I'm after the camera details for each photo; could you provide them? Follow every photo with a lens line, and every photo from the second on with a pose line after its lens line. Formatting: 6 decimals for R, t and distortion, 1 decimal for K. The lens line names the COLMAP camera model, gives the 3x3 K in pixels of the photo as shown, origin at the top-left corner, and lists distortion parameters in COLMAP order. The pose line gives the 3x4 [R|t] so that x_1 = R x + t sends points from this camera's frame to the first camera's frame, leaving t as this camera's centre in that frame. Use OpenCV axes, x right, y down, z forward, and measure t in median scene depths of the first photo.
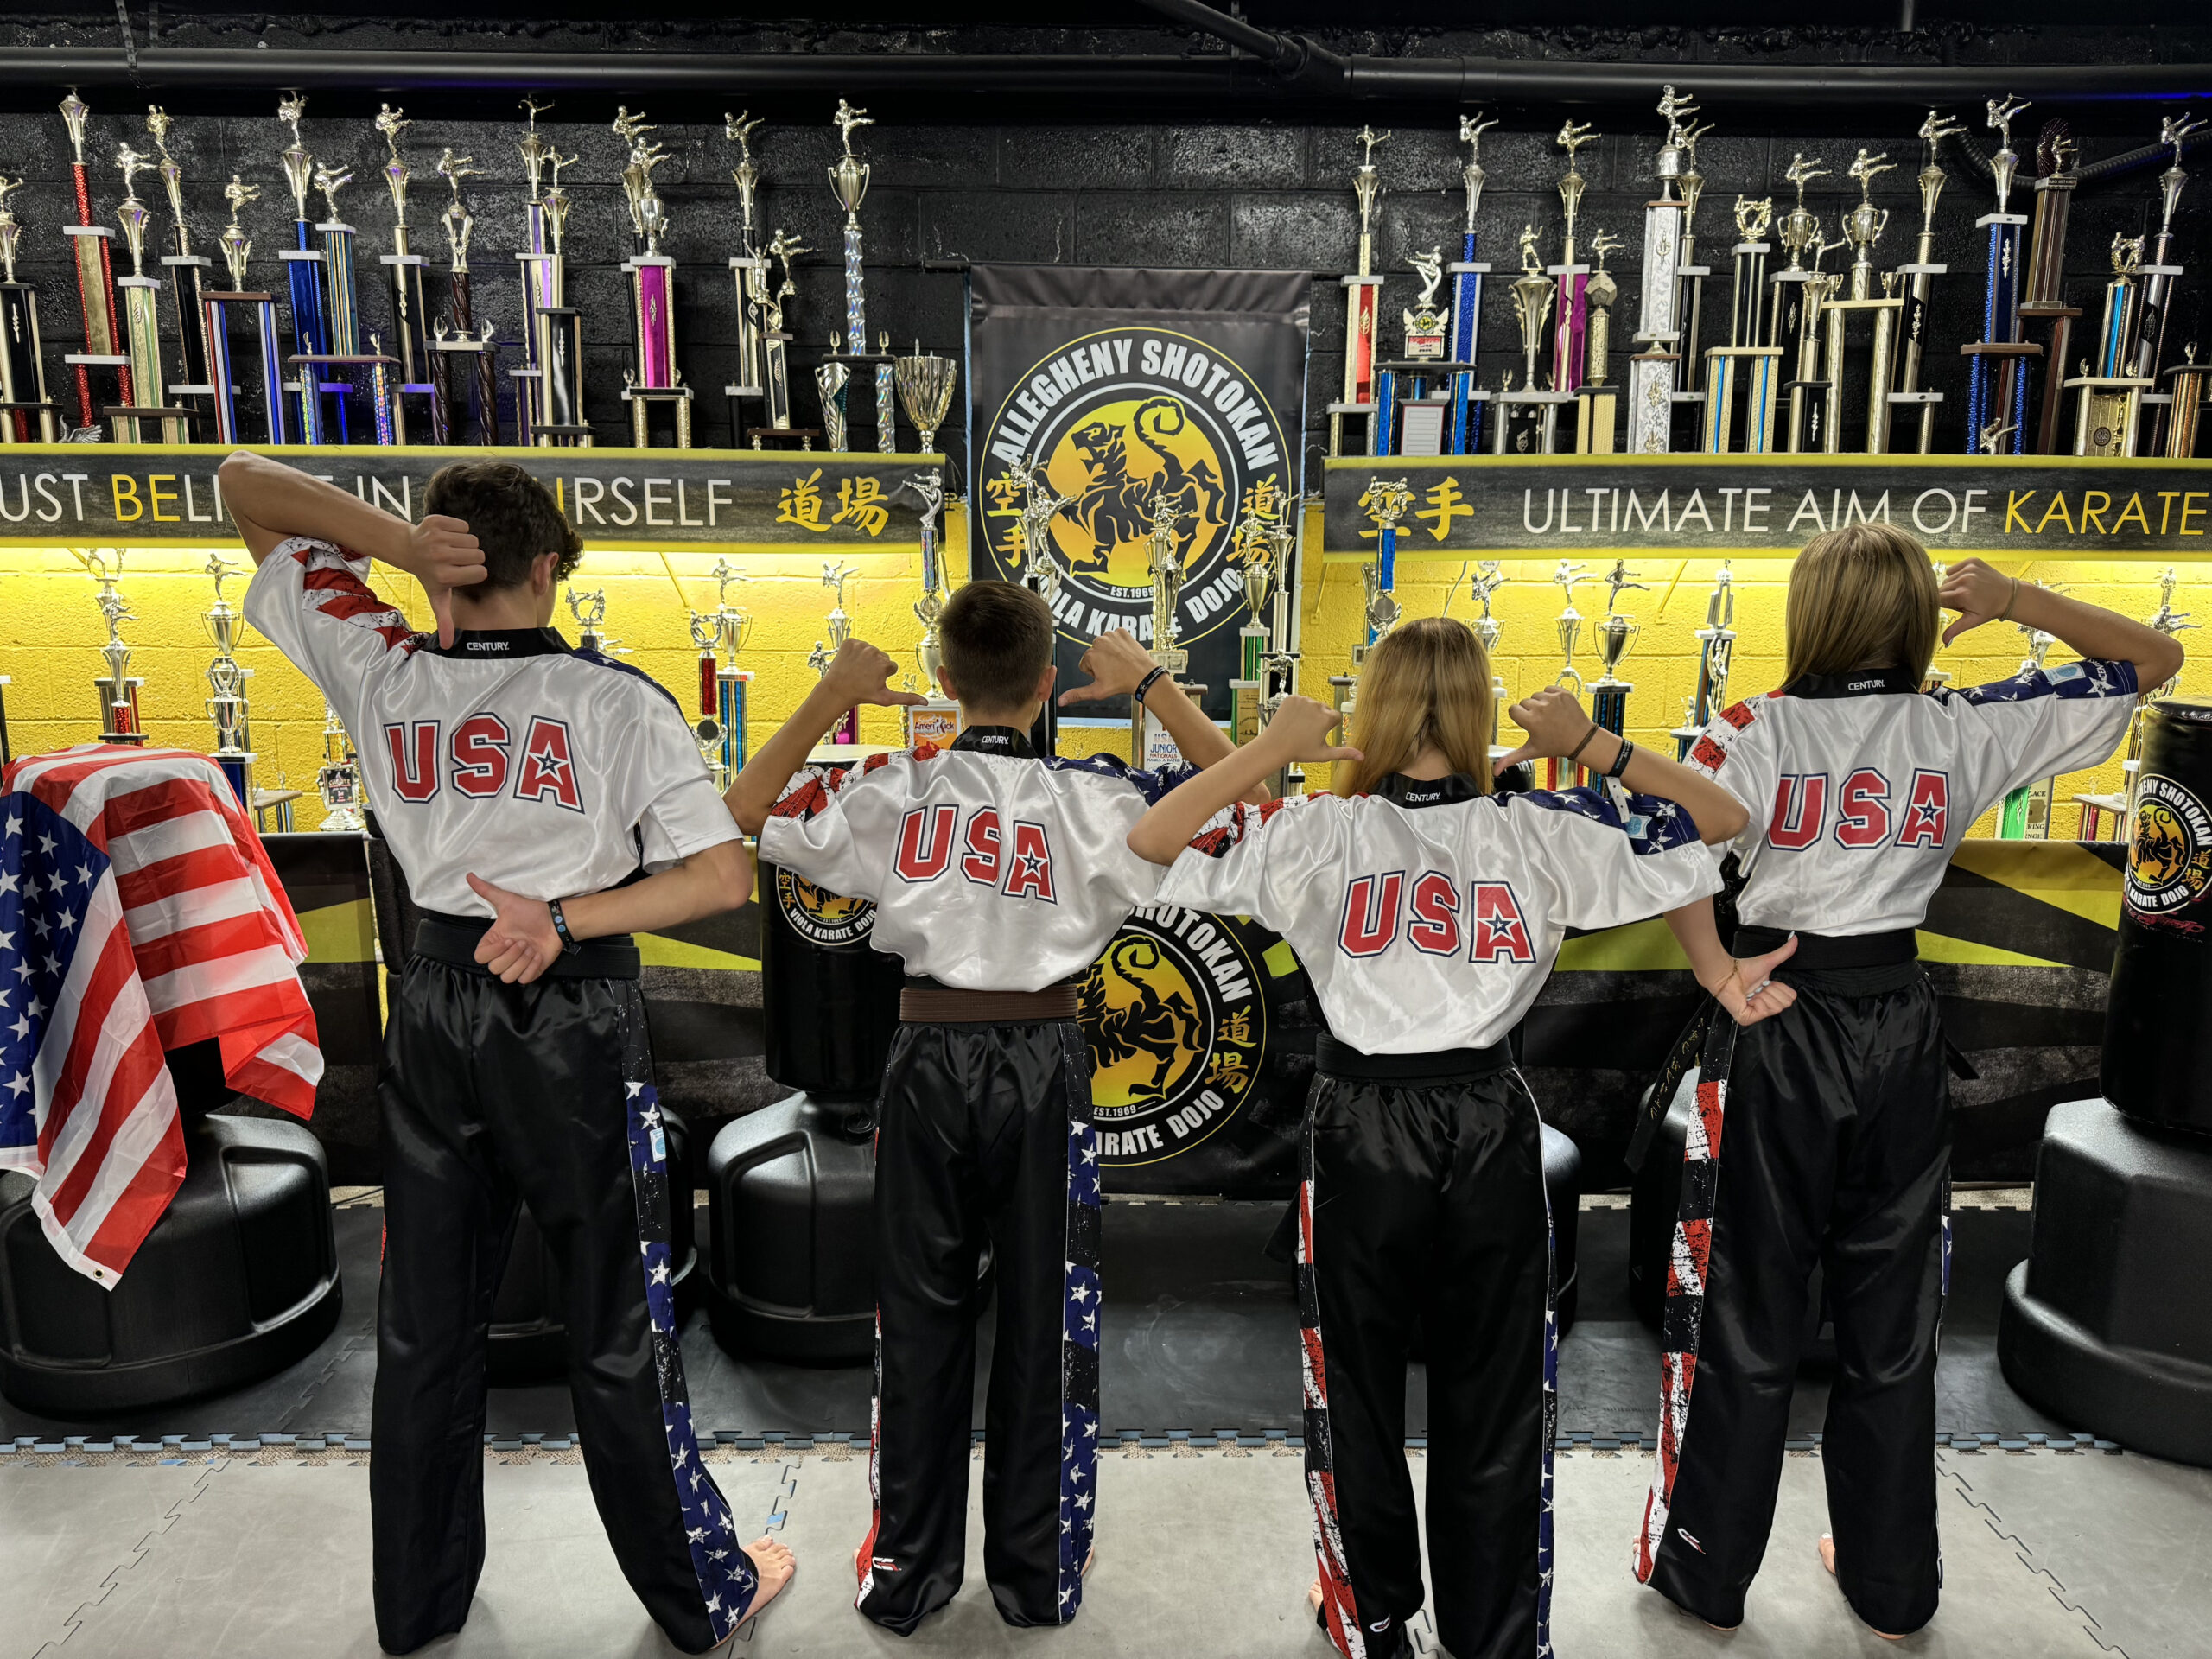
lens RADIAL K [[1555.1, 0, 1104.5], [0, 1555.1, 845.8], [0, 0, 1]] dist [0.023182, -0.027000]
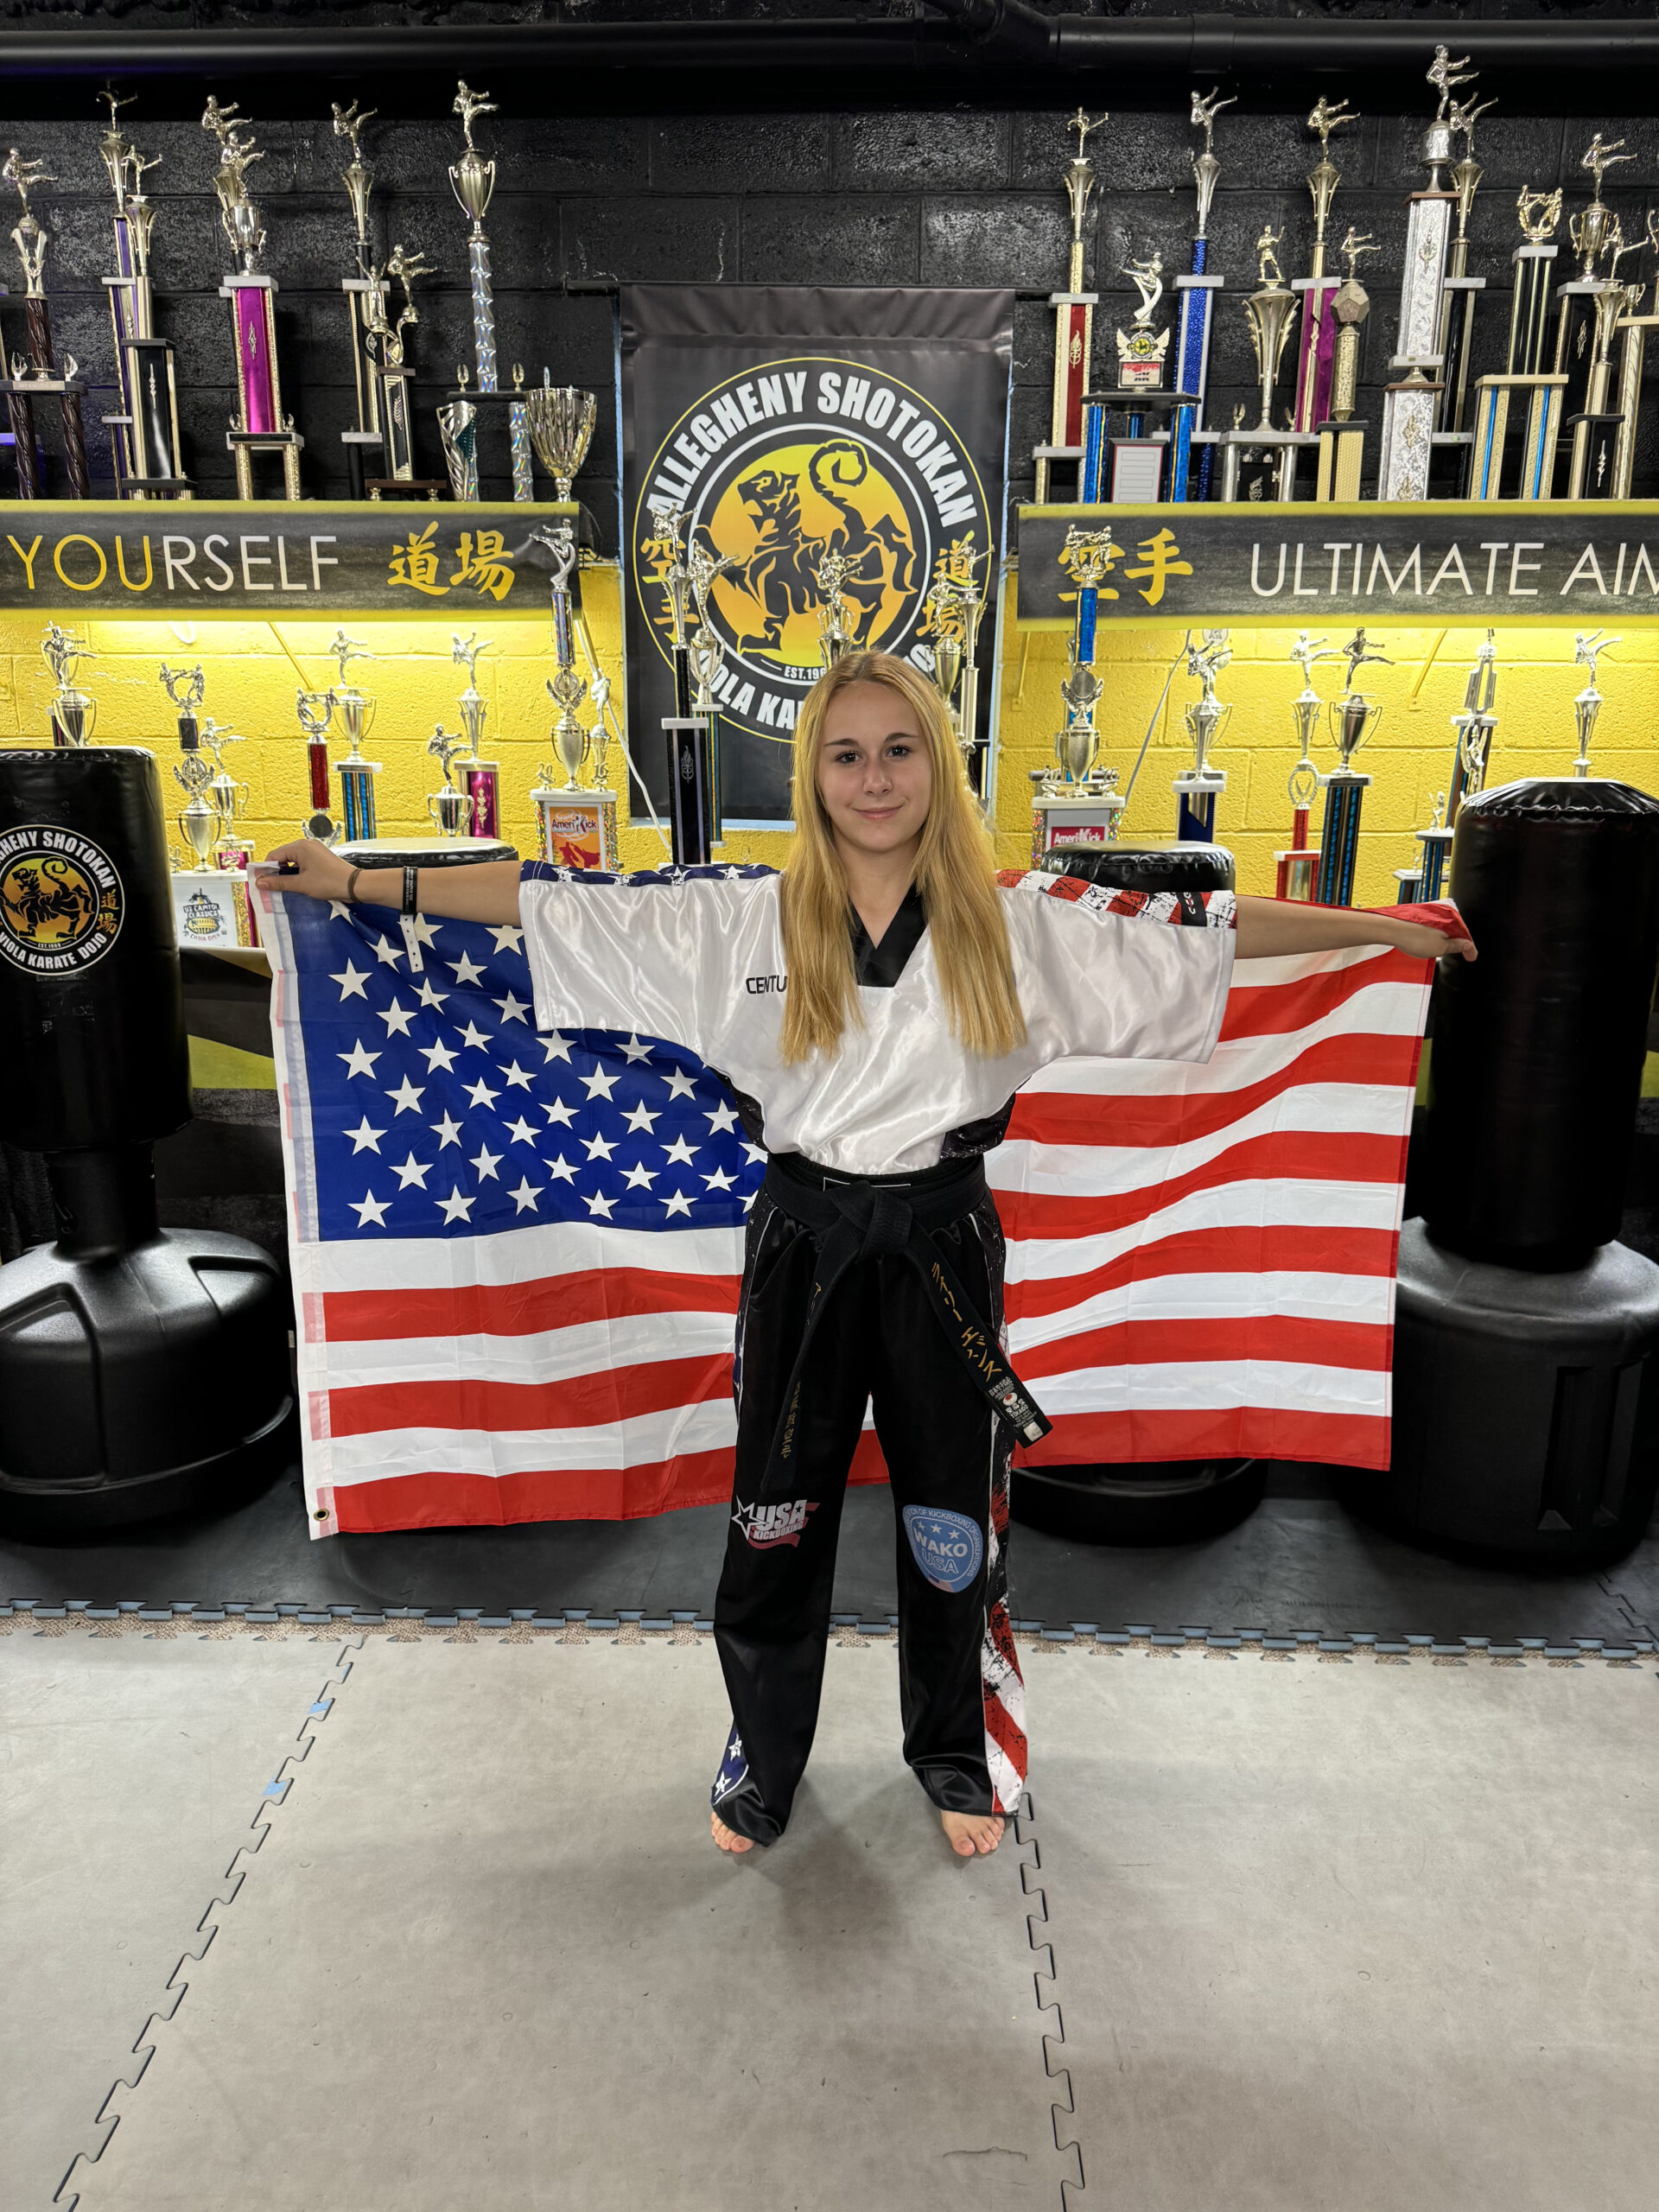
lens RADIAL K [[1560.0, 0, 821.6], [0, 1560.0, 1114.9], [0, 0, 1]] dist [0.002532, -0.003426]
pose [[0.998927, 0.011908, -0.044765, 0.072999], [-0.007962, 0.996149, 0.087316, 0.010158], [0.045632, -0.086866, 0.995174, 0.105165]]
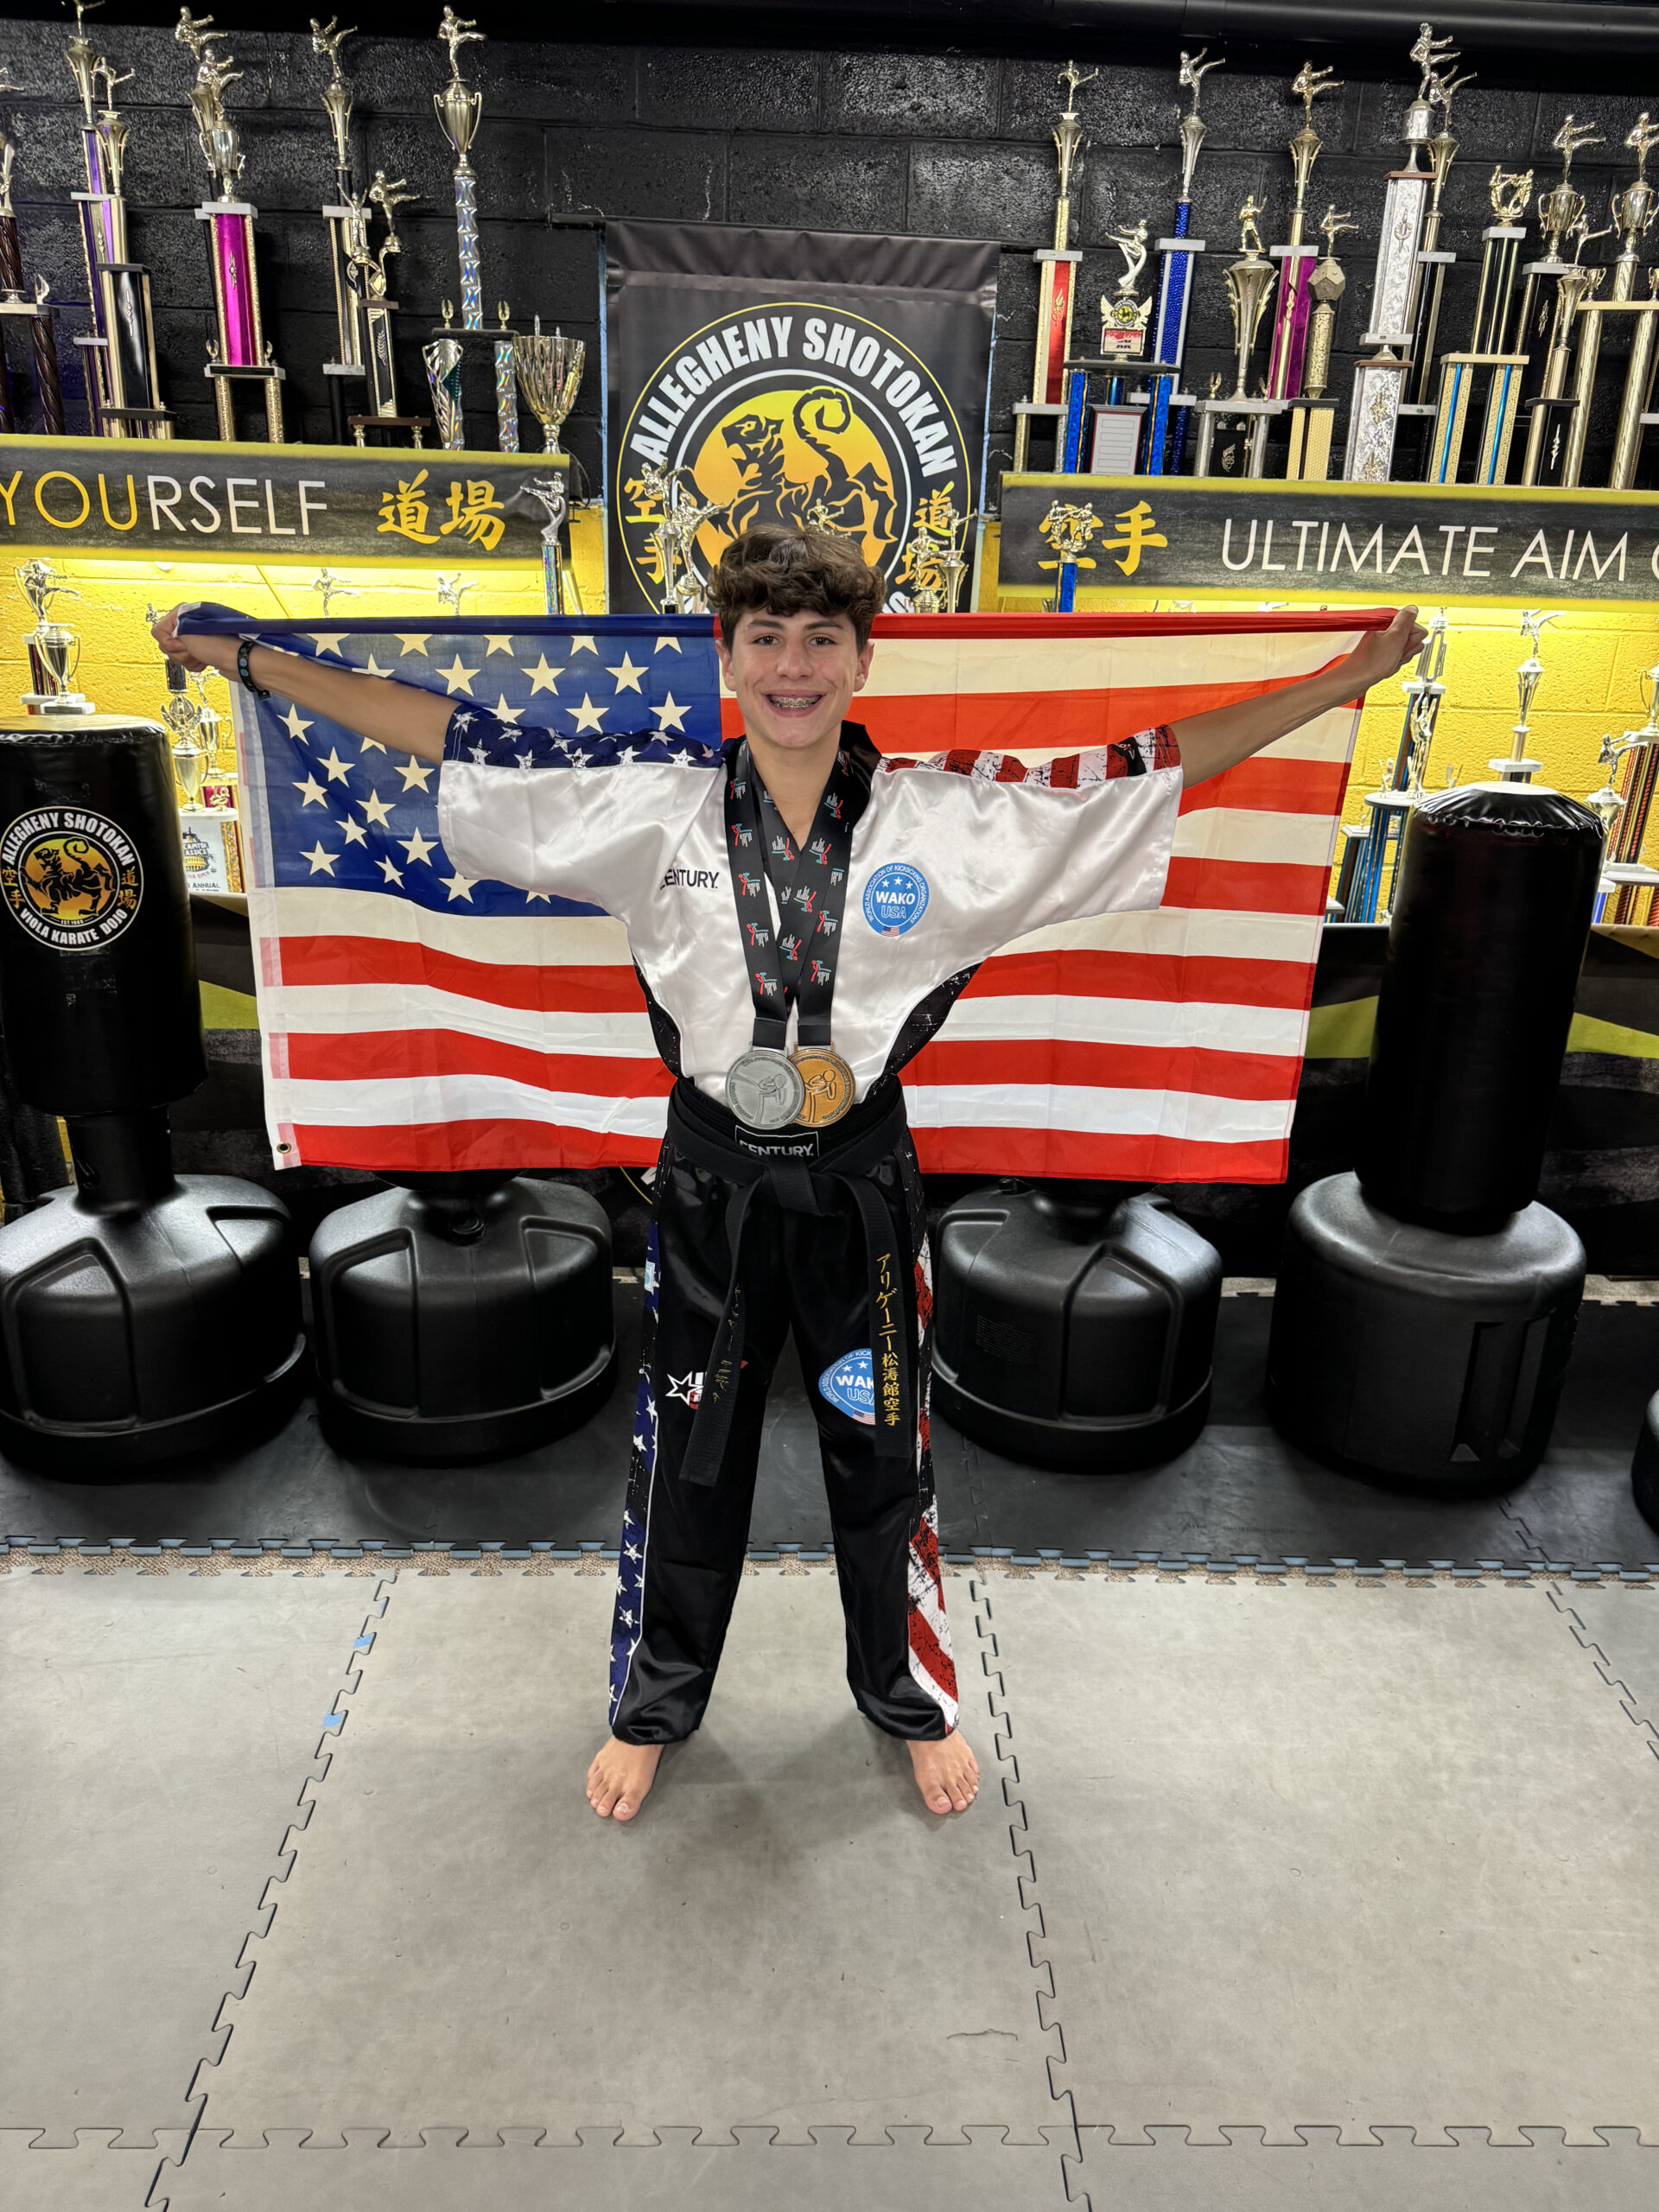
lens RADIAL K [[1561.0, 0, 839.7], [0, 1561.0, 1094.8], [0, 0, 1]] dist [0.001581, -0.000718]
pose [[0.999600, 0.022700, 0.016861, 0.041183], [-0.025360, 0.983437, 0.179465, -0.057993], [-0.012508, -0.179821, 0.983620, 0.065258]]
